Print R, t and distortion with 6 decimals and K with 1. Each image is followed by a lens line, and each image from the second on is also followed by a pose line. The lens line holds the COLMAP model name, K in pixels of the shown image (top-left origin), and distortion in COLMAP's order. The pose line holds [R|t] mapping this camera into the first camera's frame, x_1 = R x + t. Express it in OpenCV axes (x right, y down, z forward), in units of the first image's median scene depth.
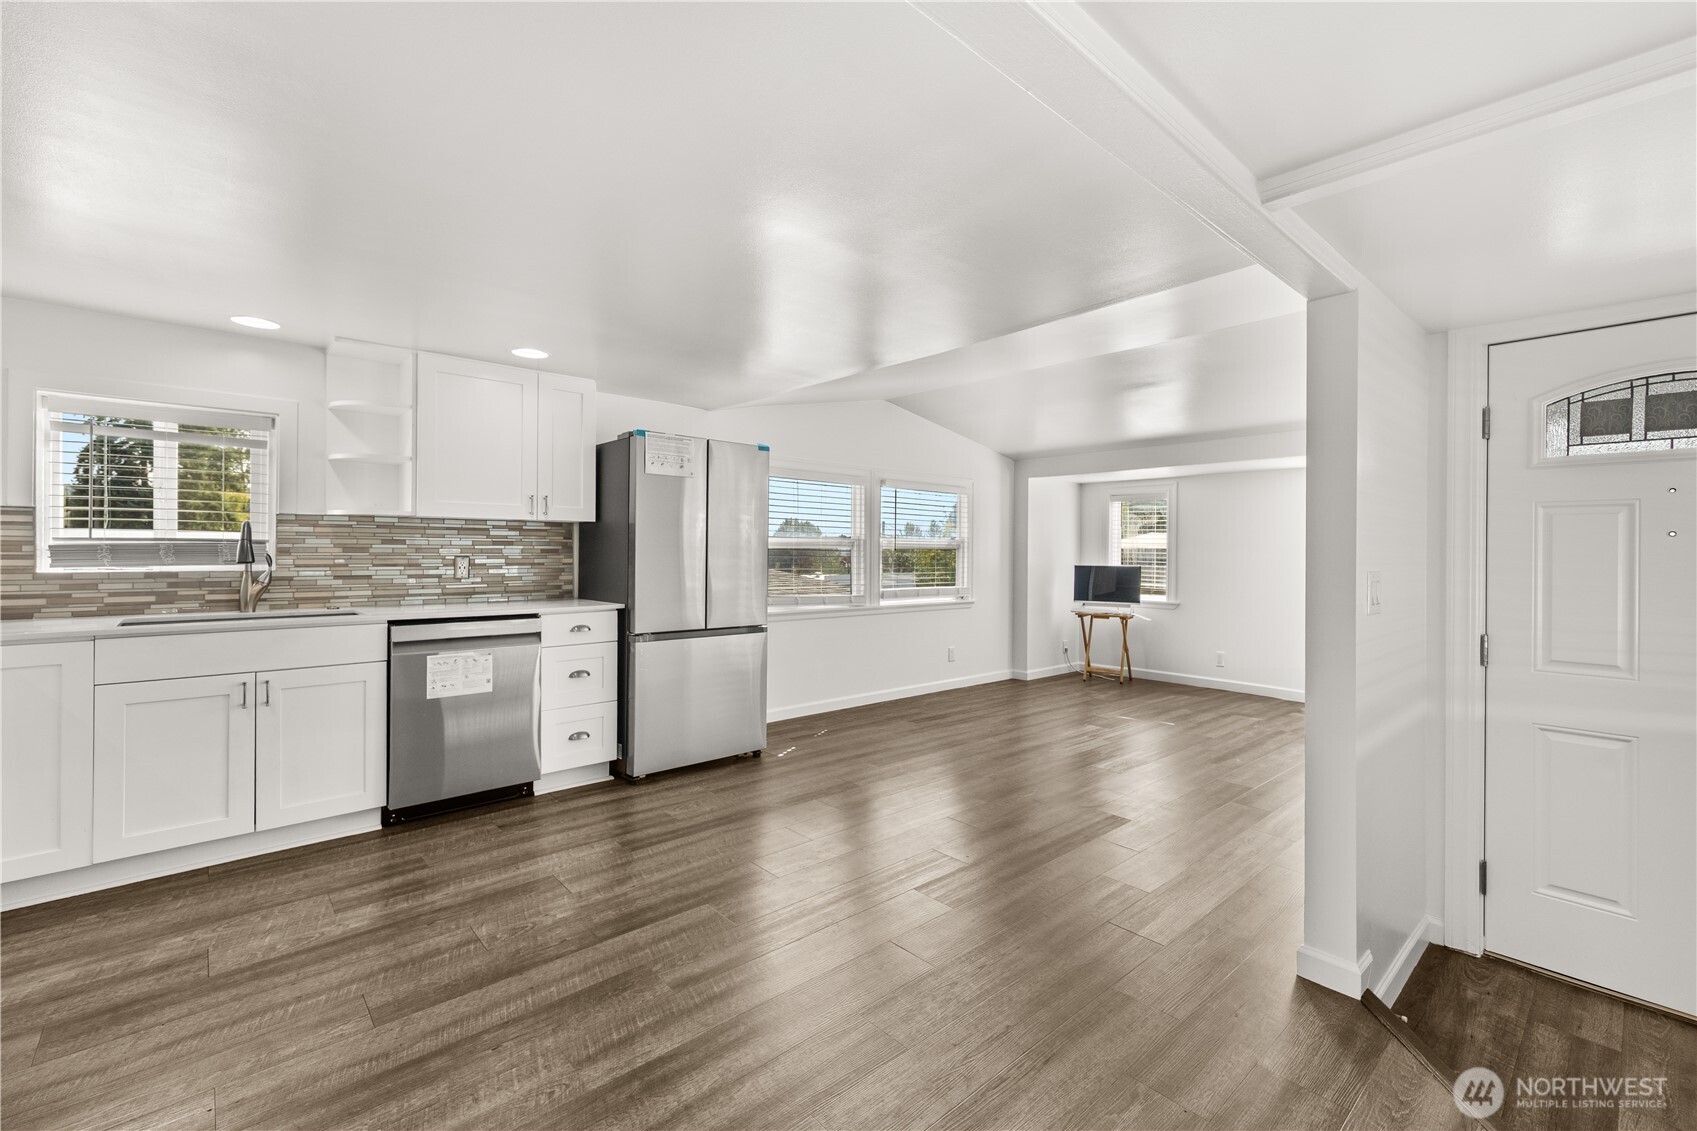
lens RADIAL K [[713.7, 0, 845.5], [0, 713.7, 548.5], [0, 0, 1]] dist [0.001641, -0.000838]
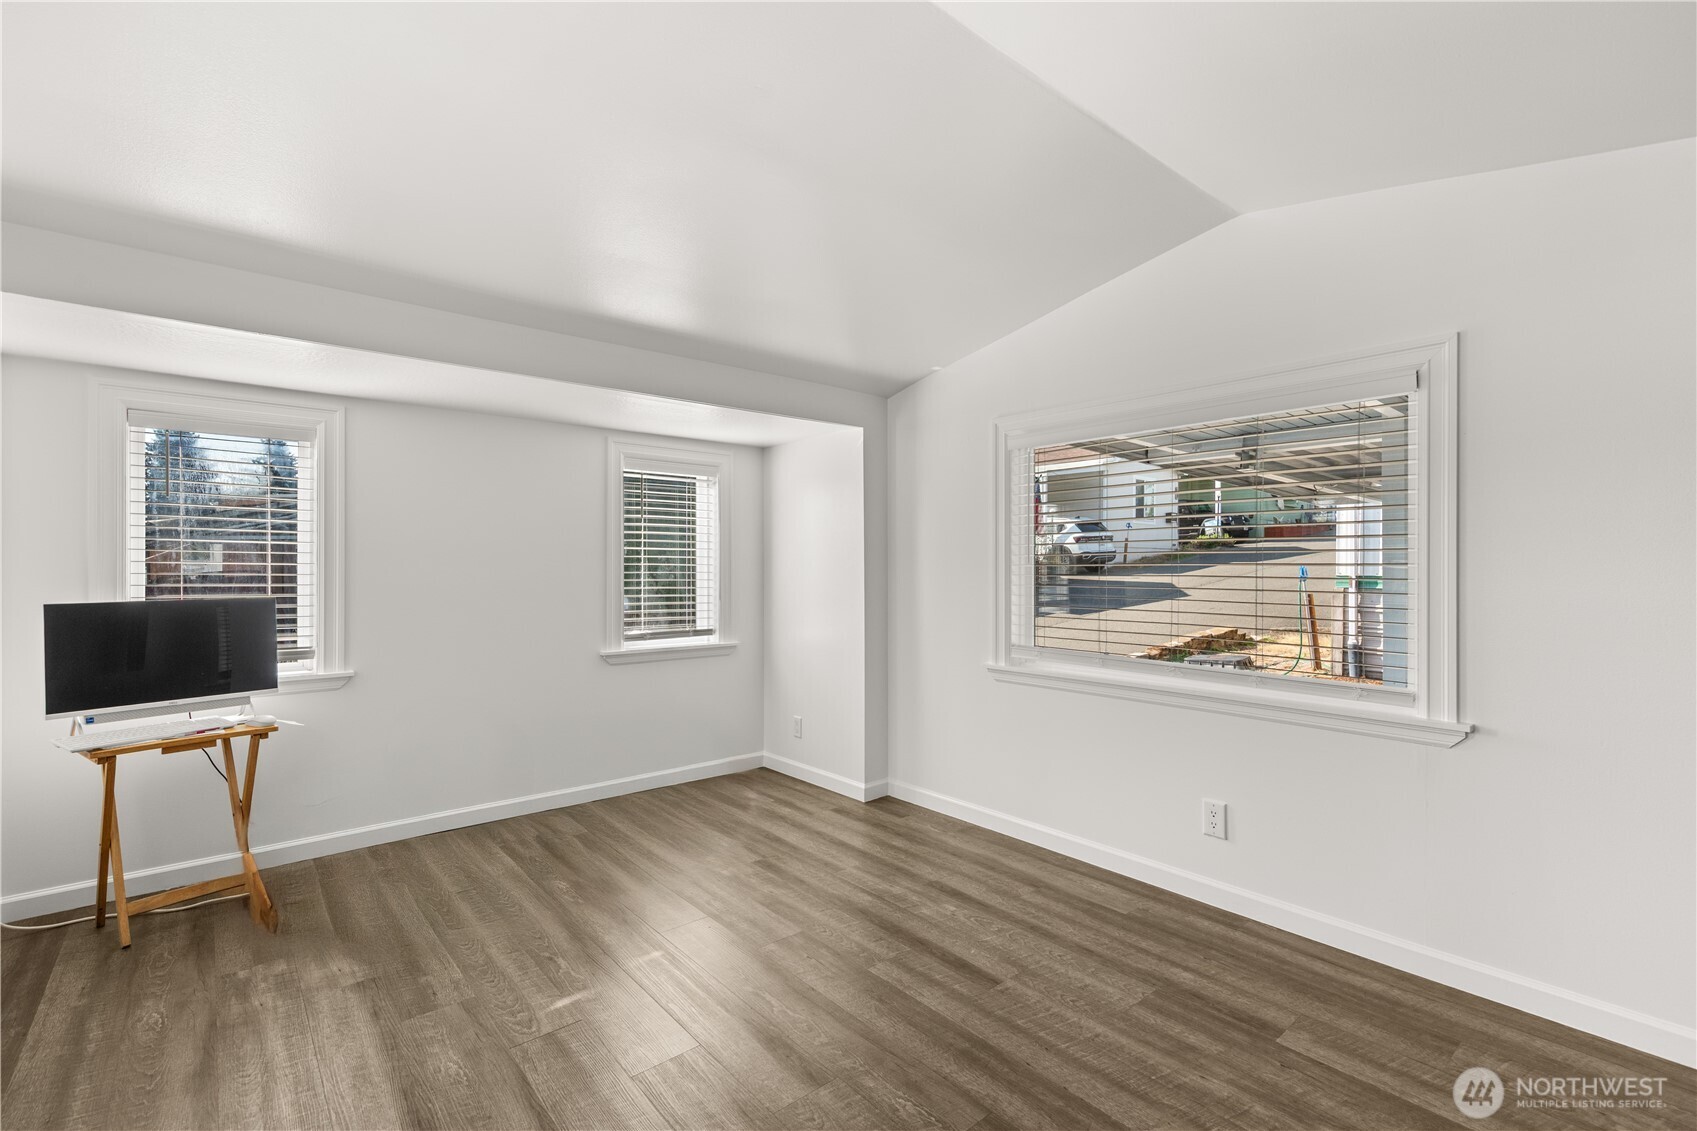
lens RADIAL K [[752.3, 0, 844.5], [0, 752.3, 574.3], [0, 0, 1]] dist [0.008447, -0.002415]
pose [[0.025906, -0.019975, 0.999465, -0.008551], [-0.005933, 0.999780, 0.020135, 0.003154], [-0.999647, -0.006452, 0.025782, 1.148565]]
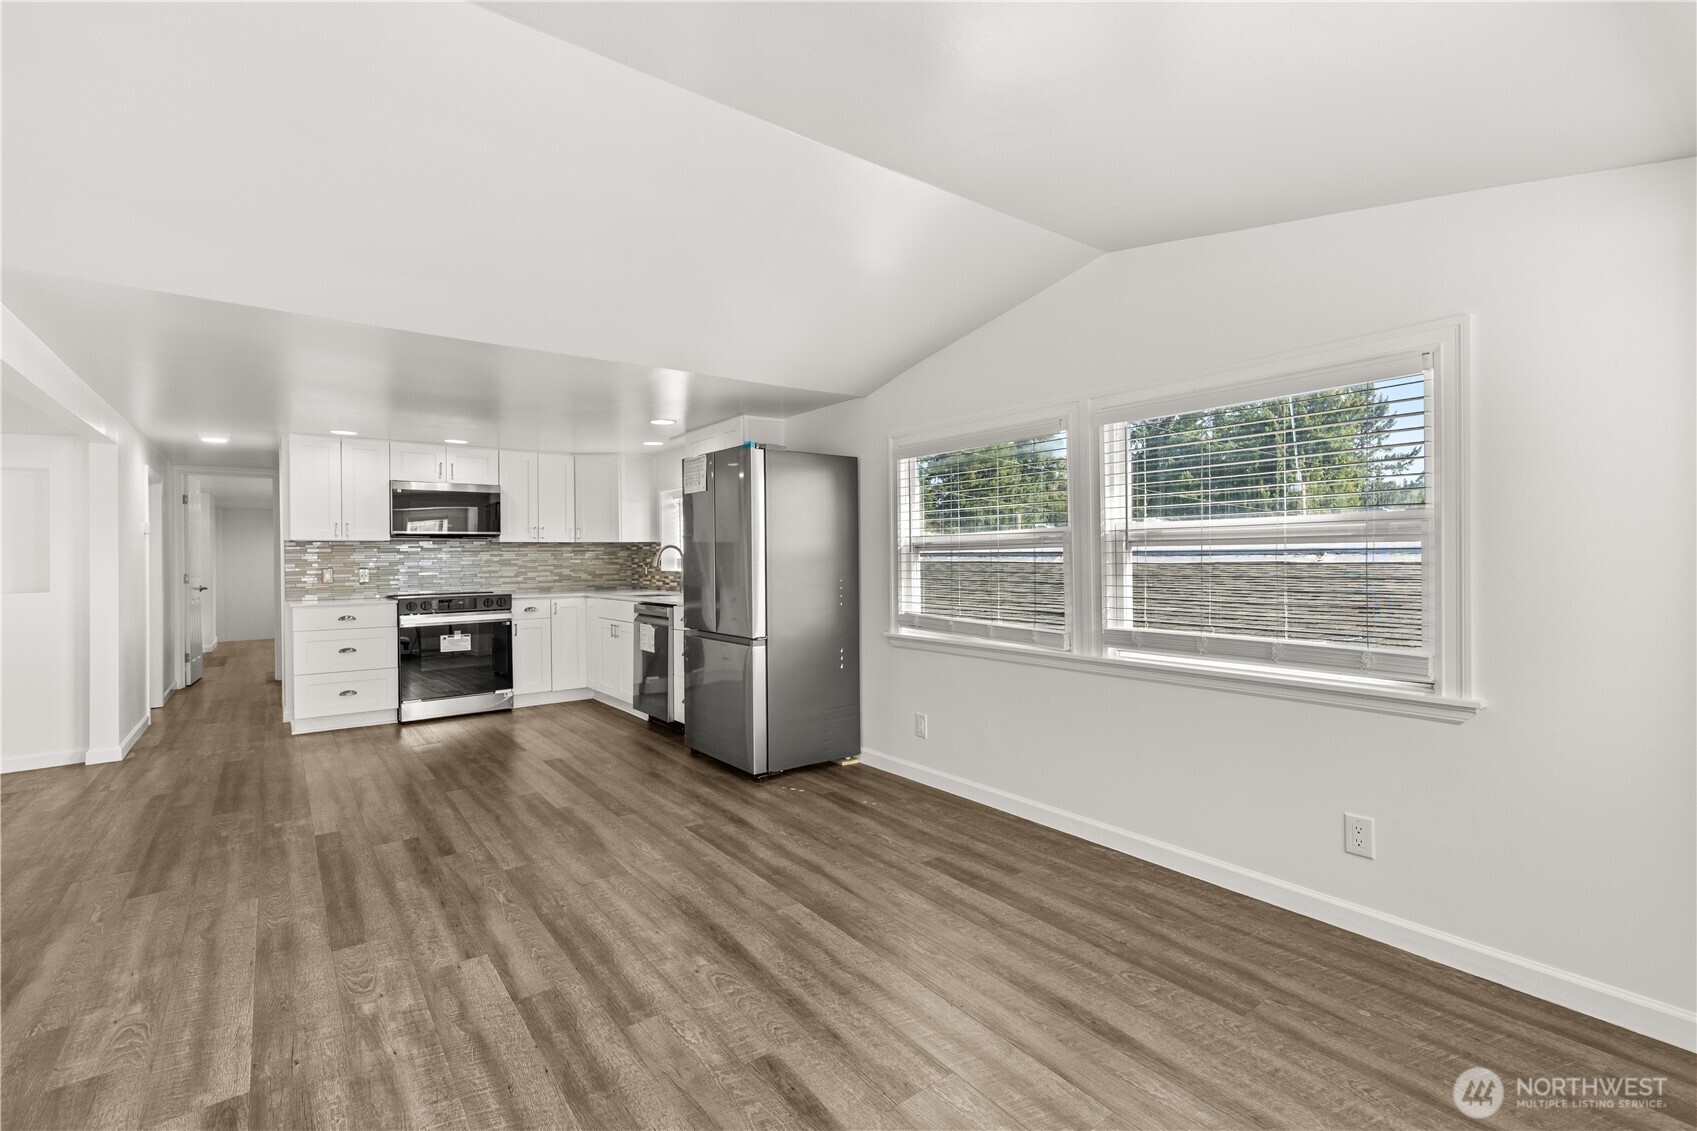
lens RADIAL K [[752.3, 0, 856.9], [0, 752.3, 558.8], [0, 0, 1]] dist [0.008447, -0.002415]
pose [[-0.070315, -0.004203, -0.997516, 0.885508], [0.014990, 0.999874, -0.005270, 0.012162], [0.997412, -0.015323, -0.070243, 1.266066]]
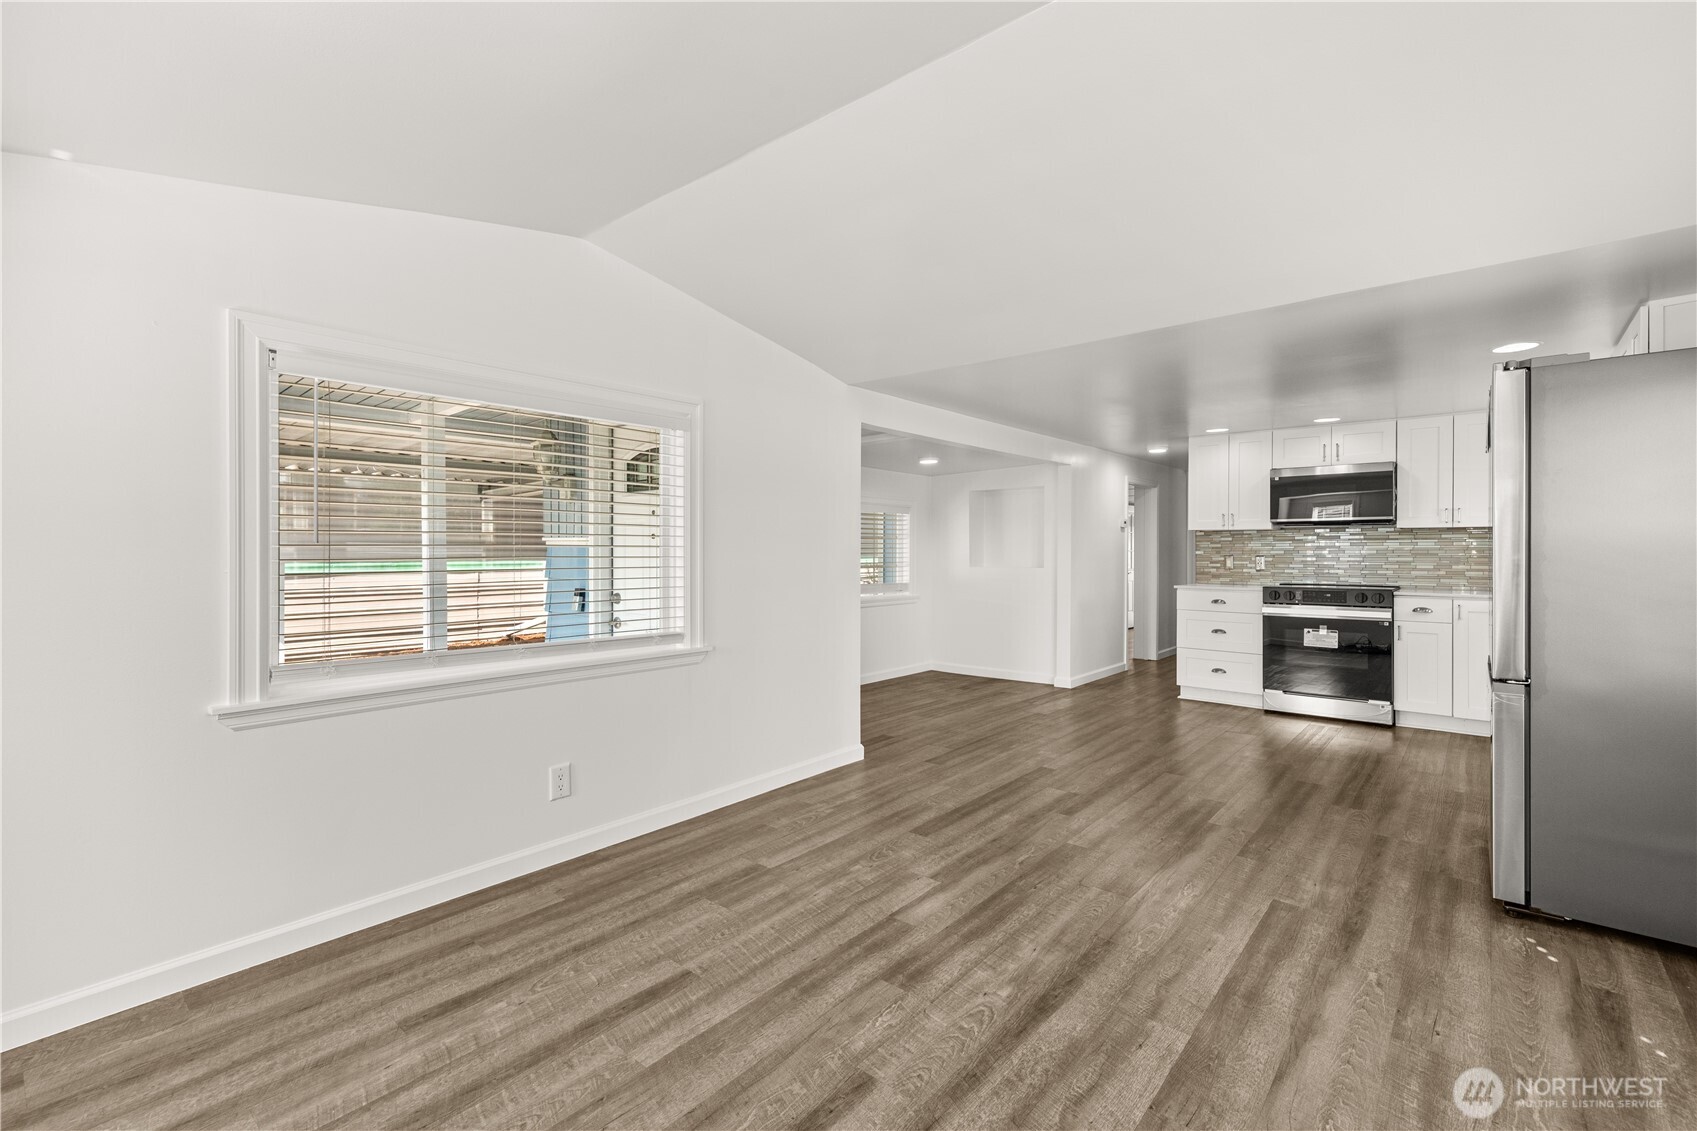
lens RADIAL K [[752.3, 0, 855.1], [0, 752.3, 554.4], [0, 0, 1]] dist [0.008447, -0.002415]
pose [[-0.989333, -0.007621, -0.145474, 0.503096], [-0.007530, 0.999971, -0.001177, 0.013609], [0.145479, -0.000069, -0.989361, 1.599245]]
